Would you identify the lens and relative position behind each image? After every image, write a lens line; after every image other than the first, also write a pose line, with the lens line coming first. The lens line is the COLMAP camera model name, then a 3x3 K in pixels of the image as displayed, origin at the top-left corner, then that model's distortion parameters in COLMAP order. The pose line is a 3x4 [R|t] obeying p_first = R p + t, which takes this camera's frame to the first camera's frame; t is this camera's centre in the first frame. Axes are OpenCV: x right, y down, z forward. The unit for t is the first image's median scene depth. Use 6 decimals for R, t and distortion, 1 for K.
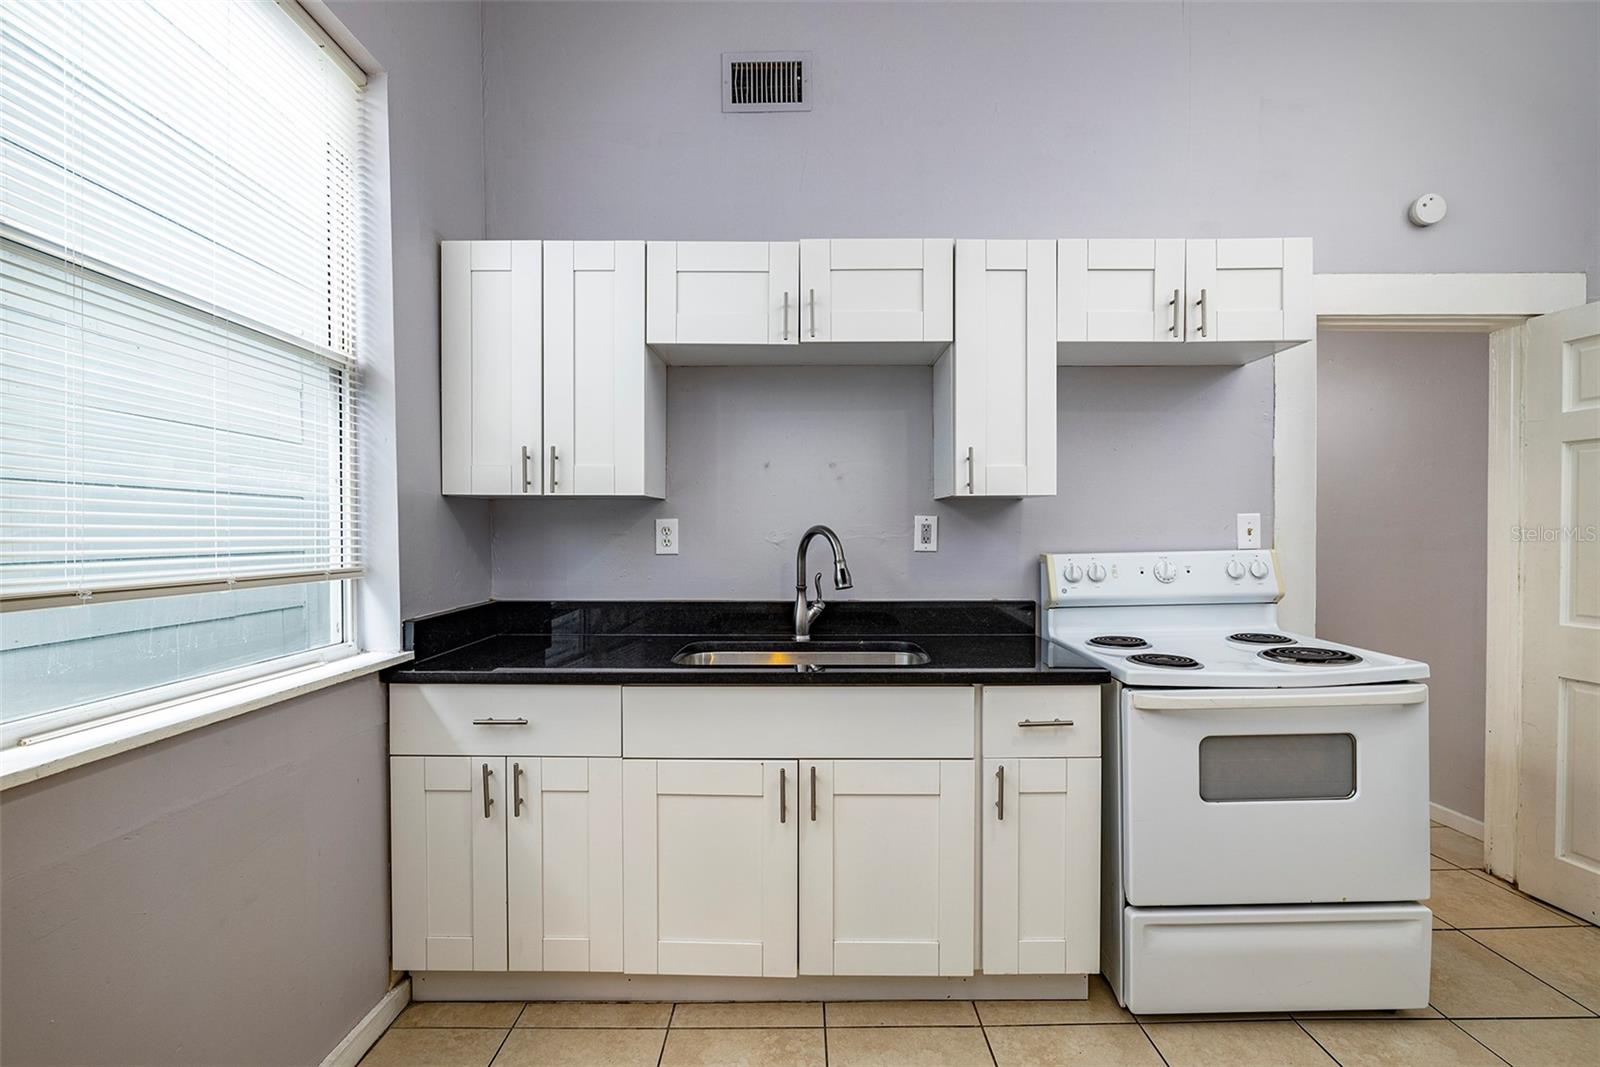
lens RADIAL K [[716.8, 0, 797.3], [0, 716.8, 533.9], [0, 0, 1]] dist [-0.010100, 0.000572]
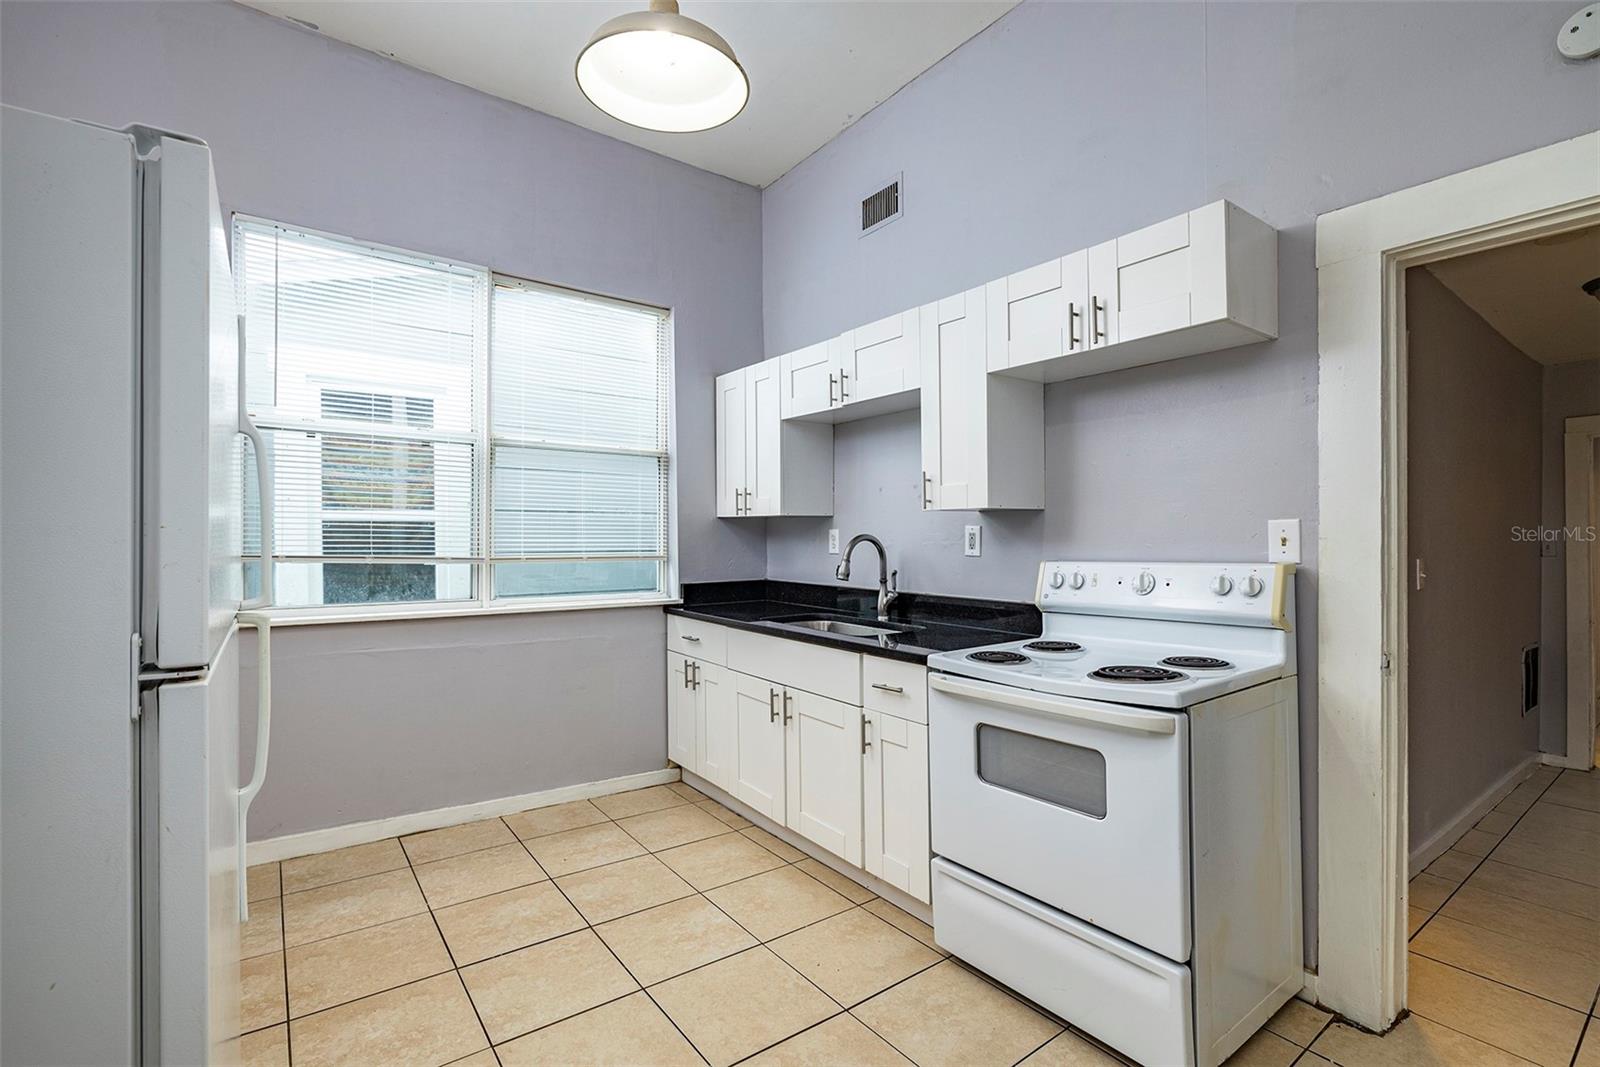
lens RADIAL K [[716.8, 0, 794.8], [0, 716.8, 537.4], [0, 0, 1]] dist [-0.010100, 0.000572]
pose [[0.597628, 0.003613, -0.801766, 1.062893], [-0.008888, 0.999958, -0.002119, -0.001317], [0.801724, 0.008392, 0.597635, 0.074047]]
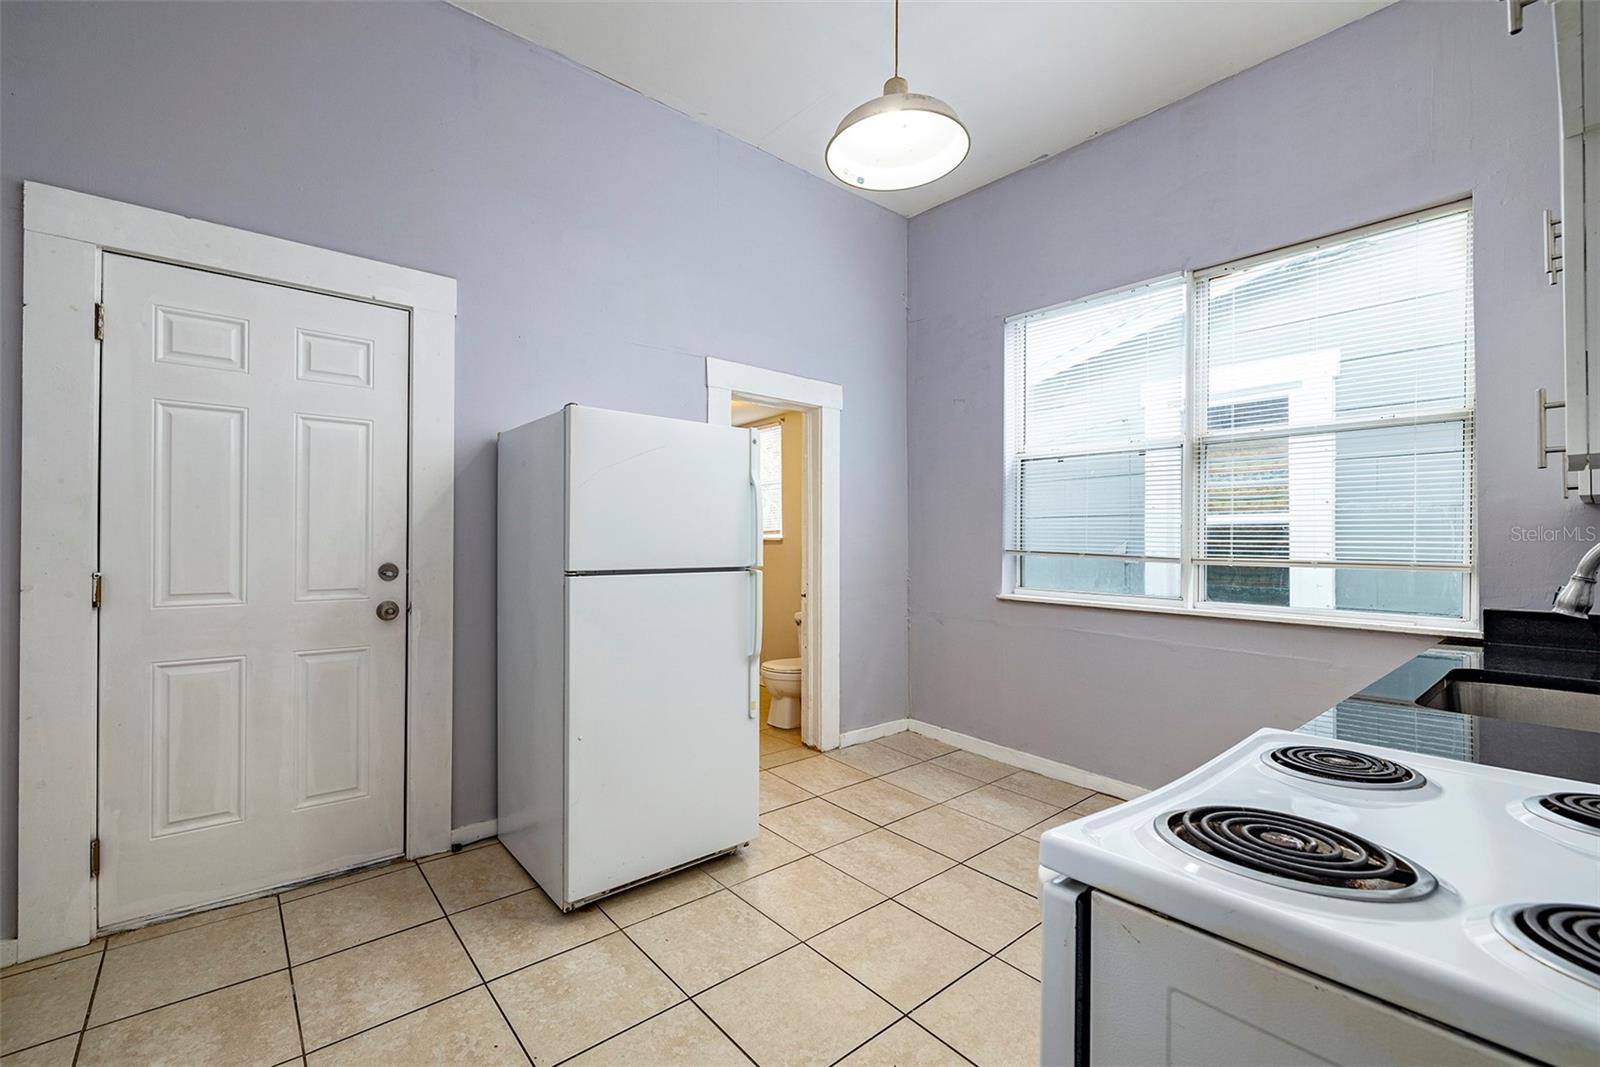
lens RADIAL K [[673.6, 0, 794.0], [0, 673.6, 535.1], [0, 0, 1]] dist [0.001589, 0.000085]
pose [[-0.754910, -0.007280, -0.655787, 1.032557], [-0.010872, 0.999940, 0.001416, 0.002353], [0.655738, 0.008199, -0.754944, 0.976415]]
